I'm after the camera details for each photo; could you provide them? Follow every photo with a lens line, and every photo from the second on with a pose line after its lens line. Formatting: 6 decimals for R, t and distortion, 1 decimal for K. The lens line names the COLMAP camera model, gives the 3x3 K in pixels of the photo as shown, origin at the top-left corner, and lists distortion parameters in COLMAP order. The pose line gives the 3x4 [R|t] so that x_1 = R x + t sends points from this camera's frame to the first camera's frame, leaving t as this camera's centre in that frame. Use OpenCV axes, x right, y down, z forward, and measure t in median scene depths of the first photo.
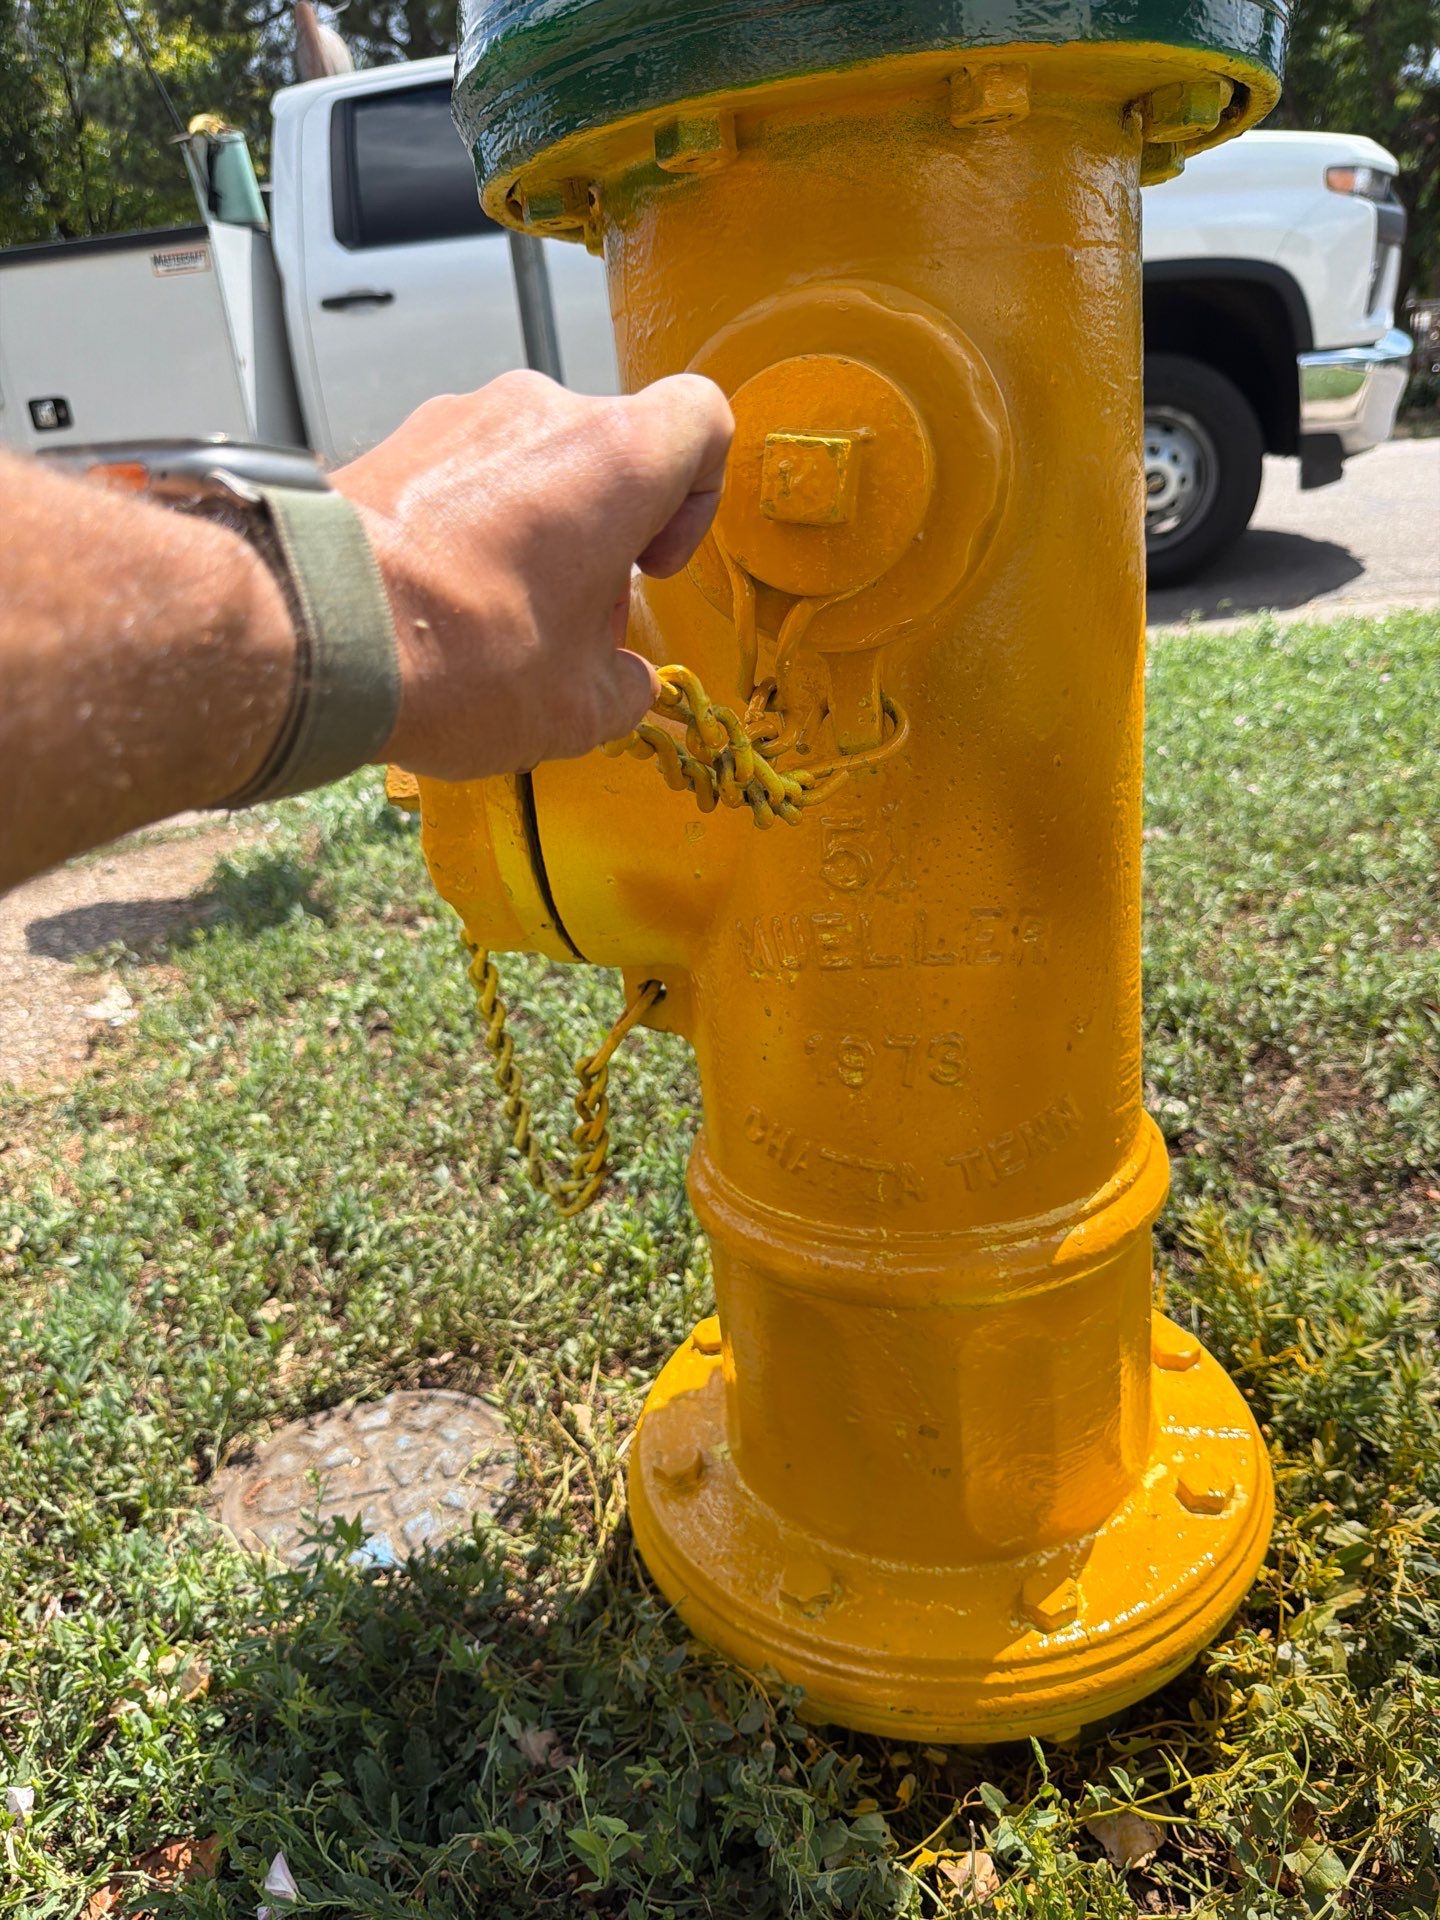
lens RADIAL K [[1420.7, 0, 720.0], [0, 1420.7, 960.0], [0, 0, 1]] dist [0.040207, -0.046401]
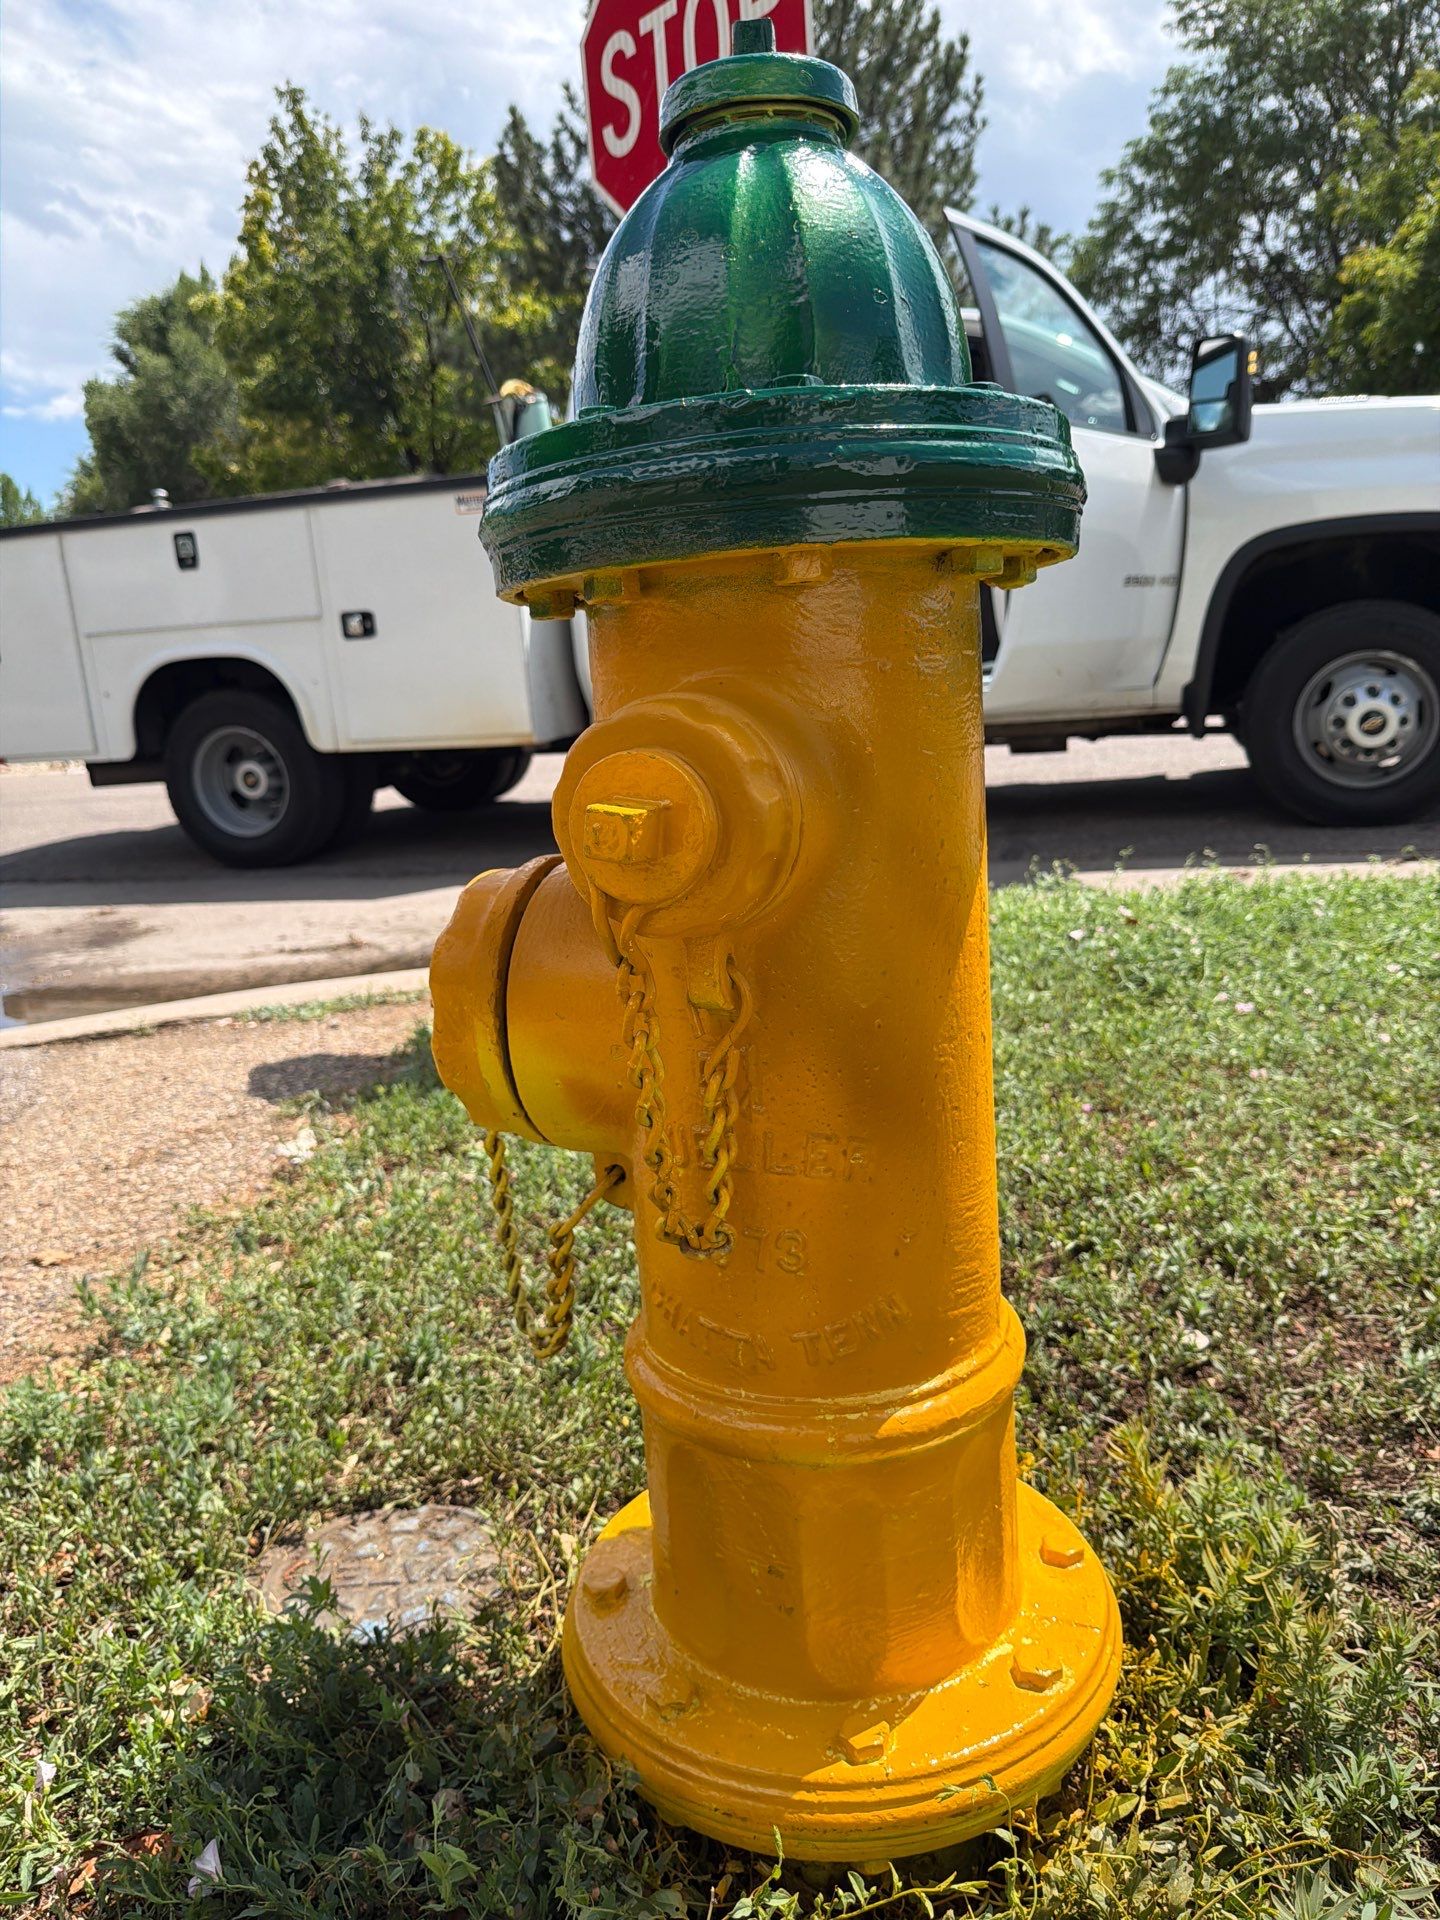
lens RADIAL K [[1423.7, 0, 720.0], [0, 1423.7, 960.0], [0, 0, 1]] dist [0.020801, -0.022254]
pose [[0.981446, 0.071080, -0.178077, 0.177295], [-0.093519, 0.988243, -0.120956, -0.015152], [0.167386, 0.135366, 0.976554, -0.149556]]
